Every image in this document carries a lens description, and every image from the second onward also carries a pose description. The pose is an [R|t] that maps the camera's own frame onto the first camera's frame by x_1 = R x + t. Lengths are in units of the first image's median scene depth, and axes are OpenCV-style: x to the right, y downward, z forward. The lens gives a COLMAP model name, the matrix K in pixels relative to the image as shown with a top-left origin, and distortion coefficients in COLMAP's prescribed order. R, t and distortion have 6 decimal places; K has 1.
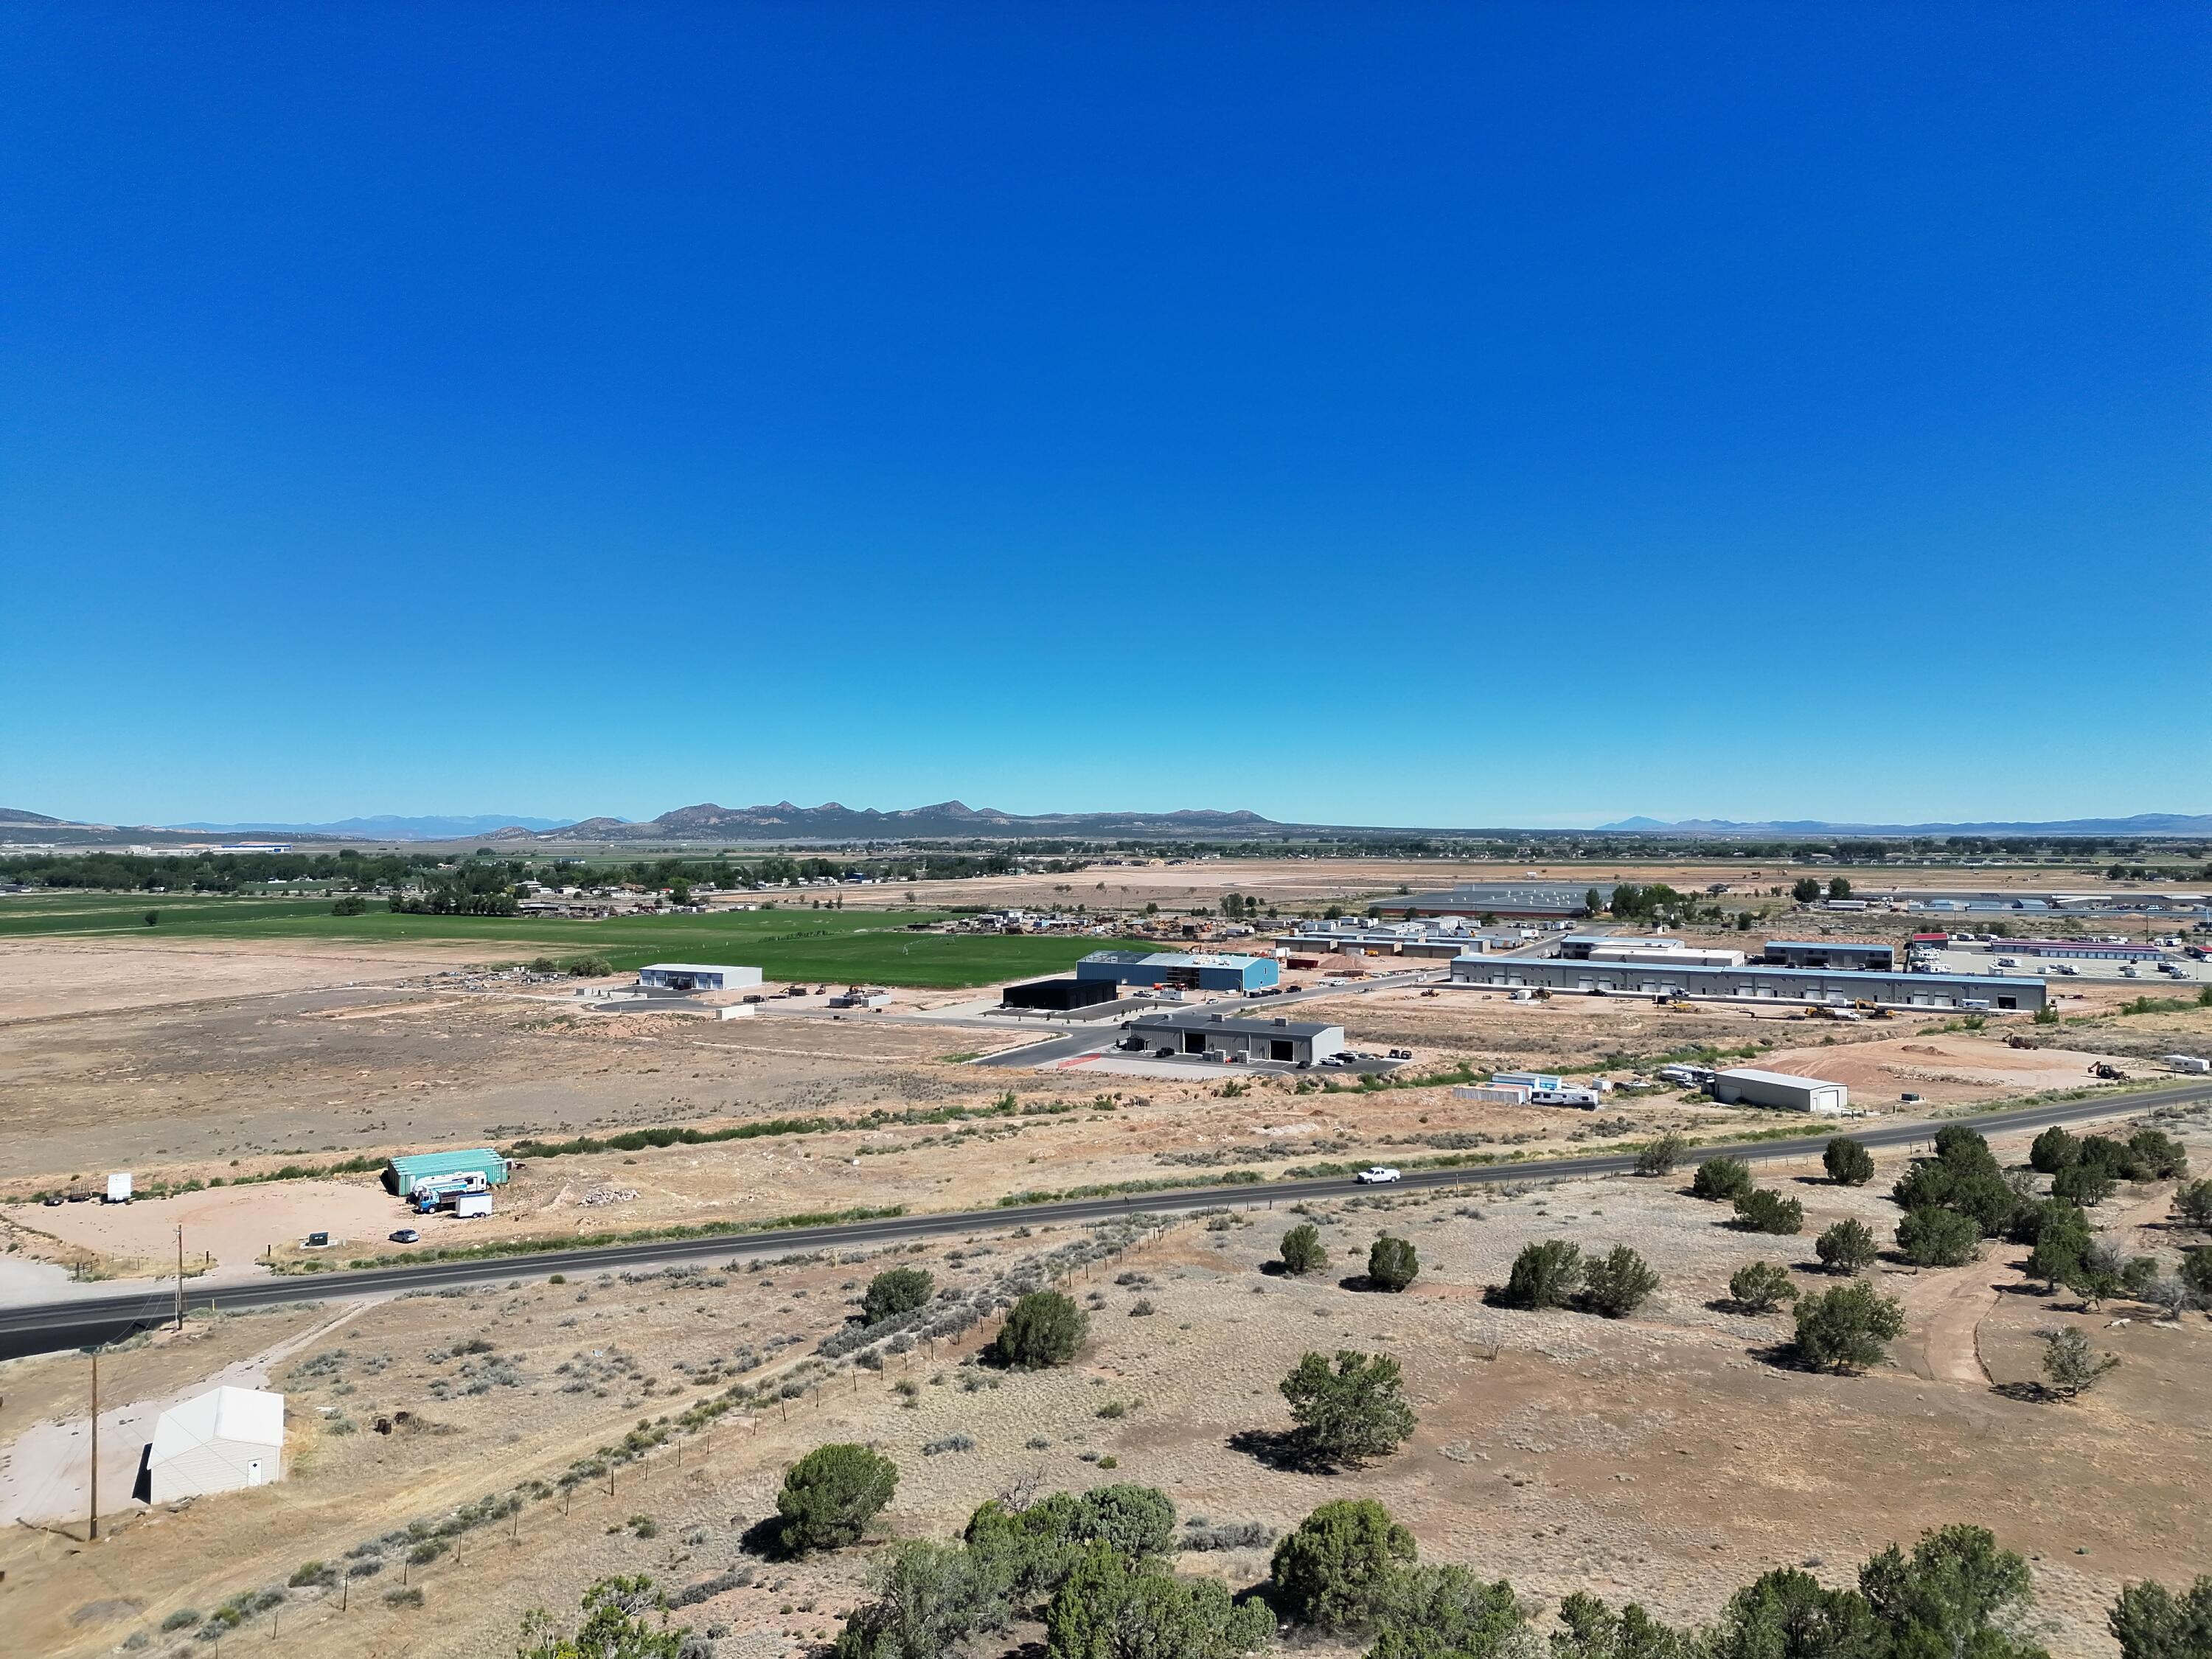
lens RADIAL K [[1549.3, 0, 1106.7], [0, 1549.3, 800.0], [0, 0, 1]] dist [0.103348, -0.101479]
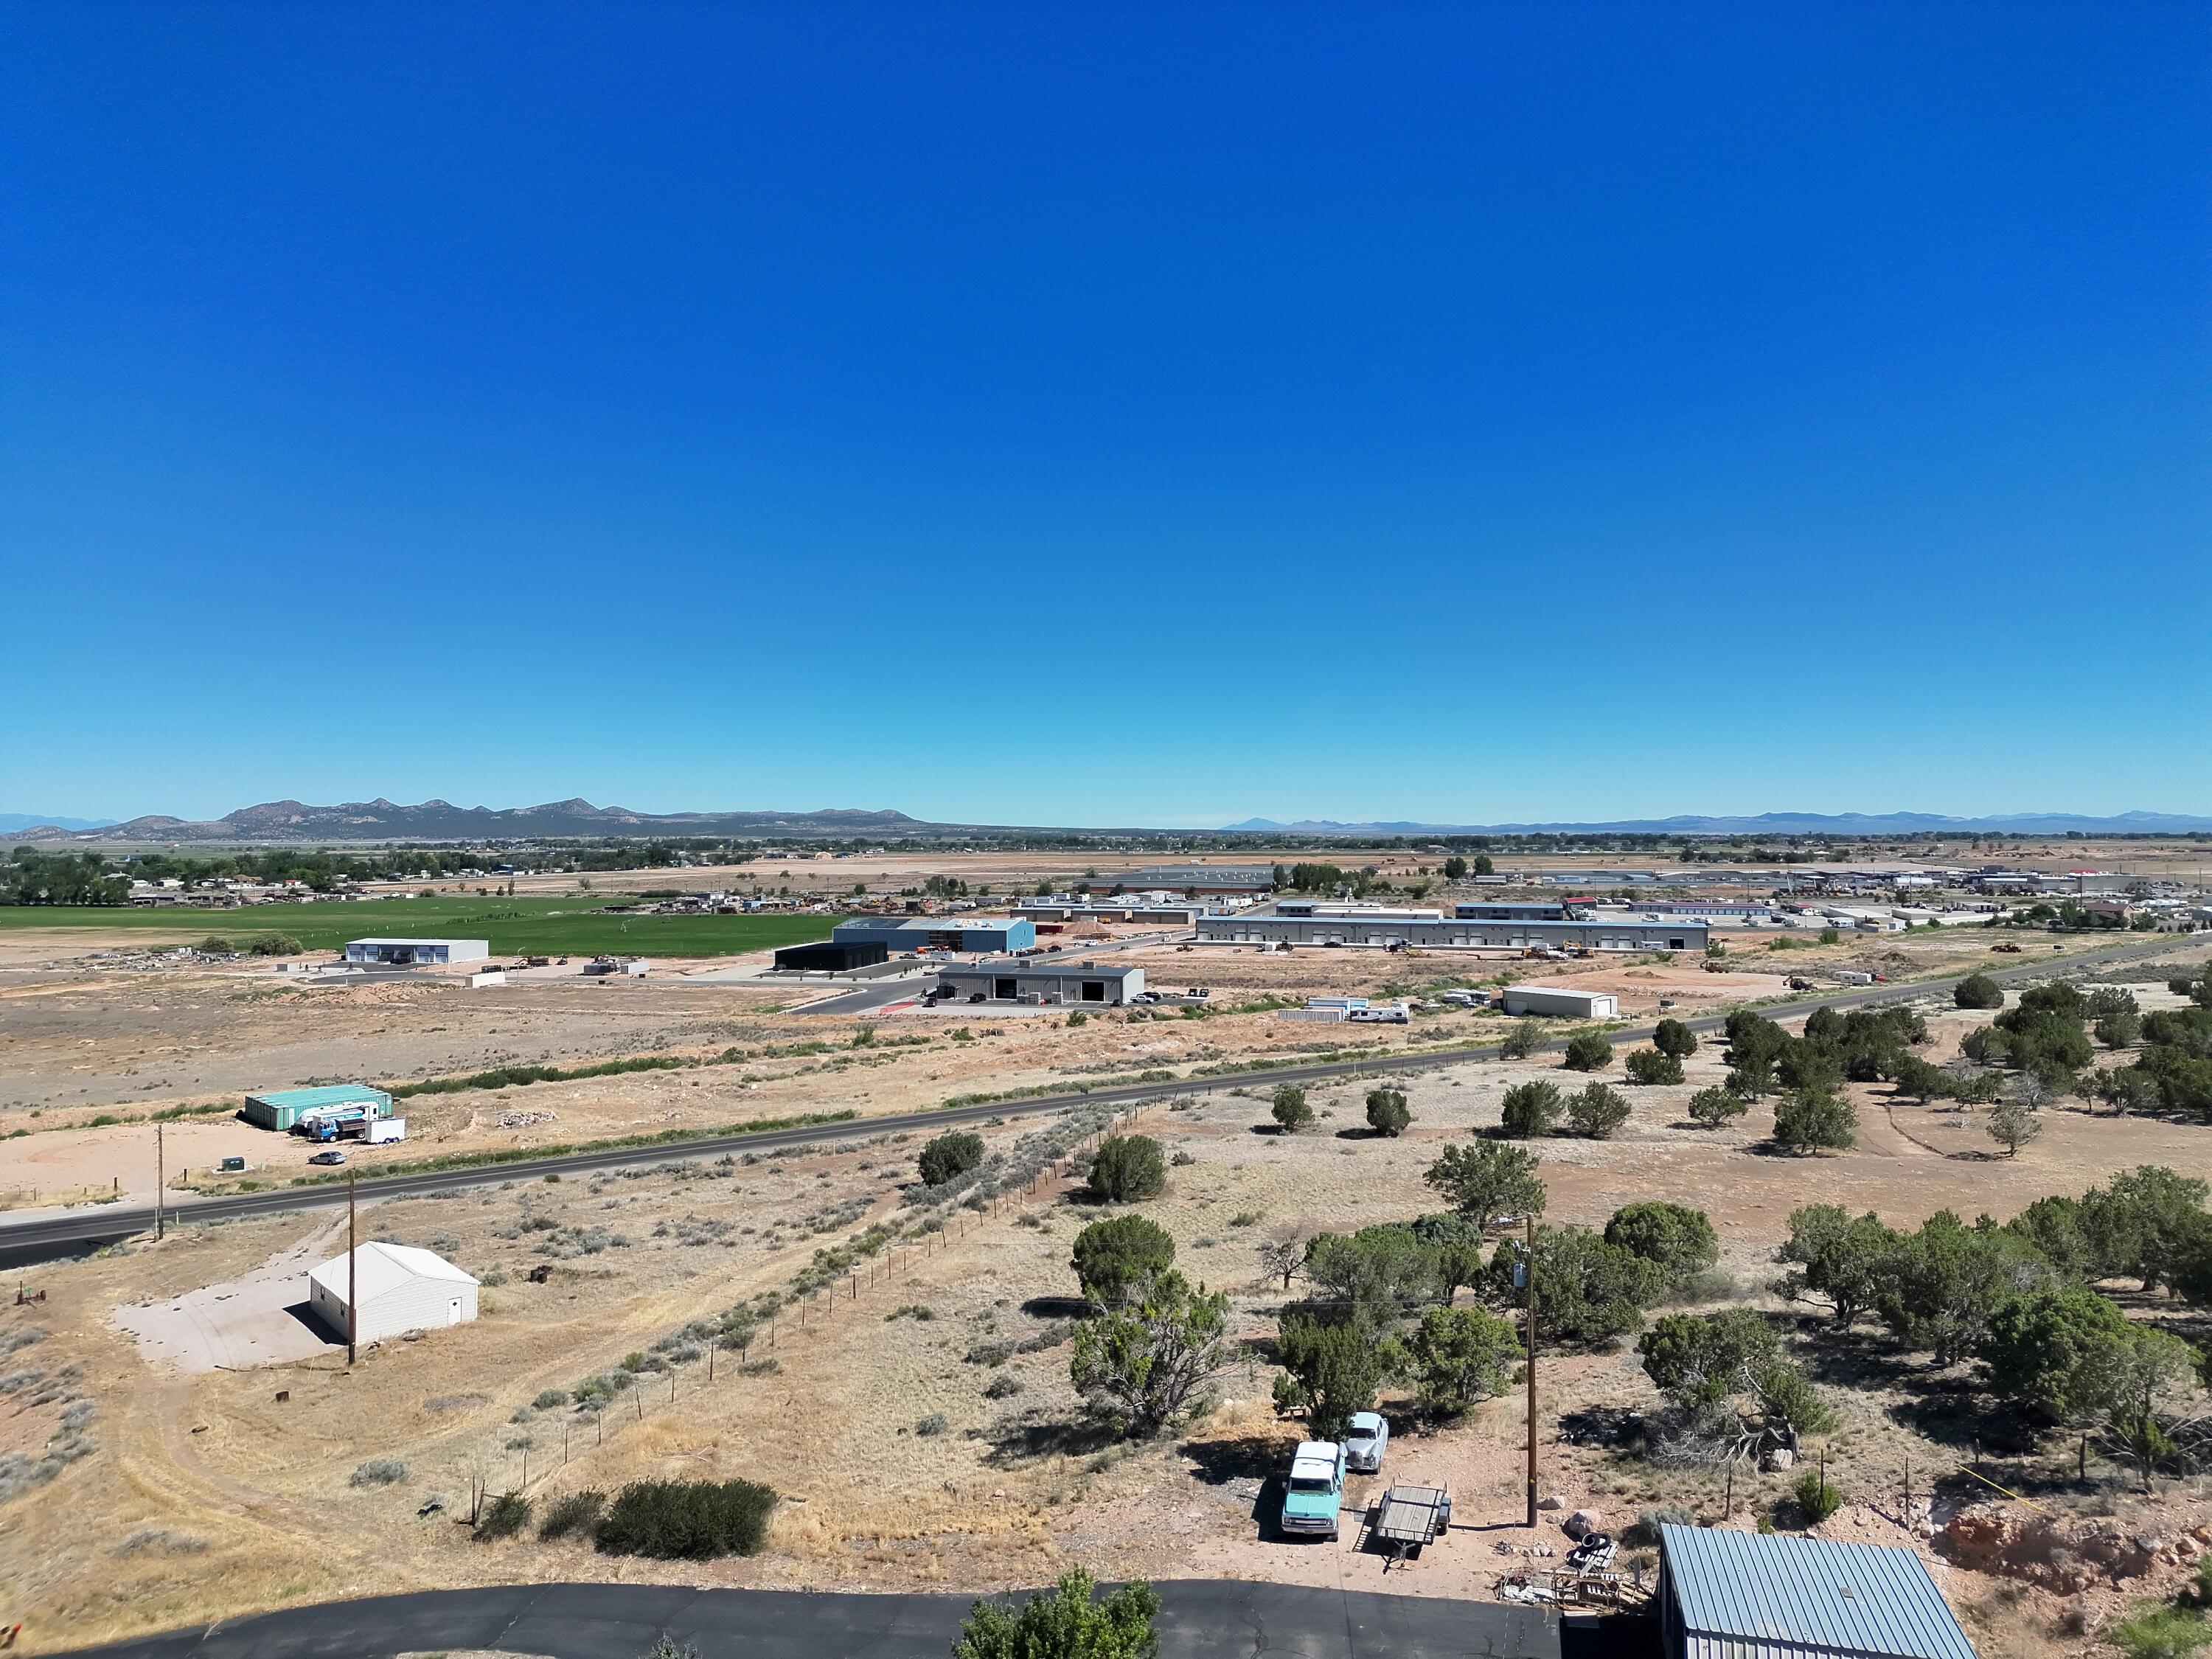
lens RADIAL K [[1549.3, 0, 1106.7], [0, 1549.3, 800.0], [0, 0, 1]] dist [0.103348, -0.101479]
pose [[0.973099, 0.004694, 0.230339, -0.115131], [-0.004416, 0.999989, -0.001726, 0.034312], [-0.230344, 0.000662, 0.973109, -0.009516]]
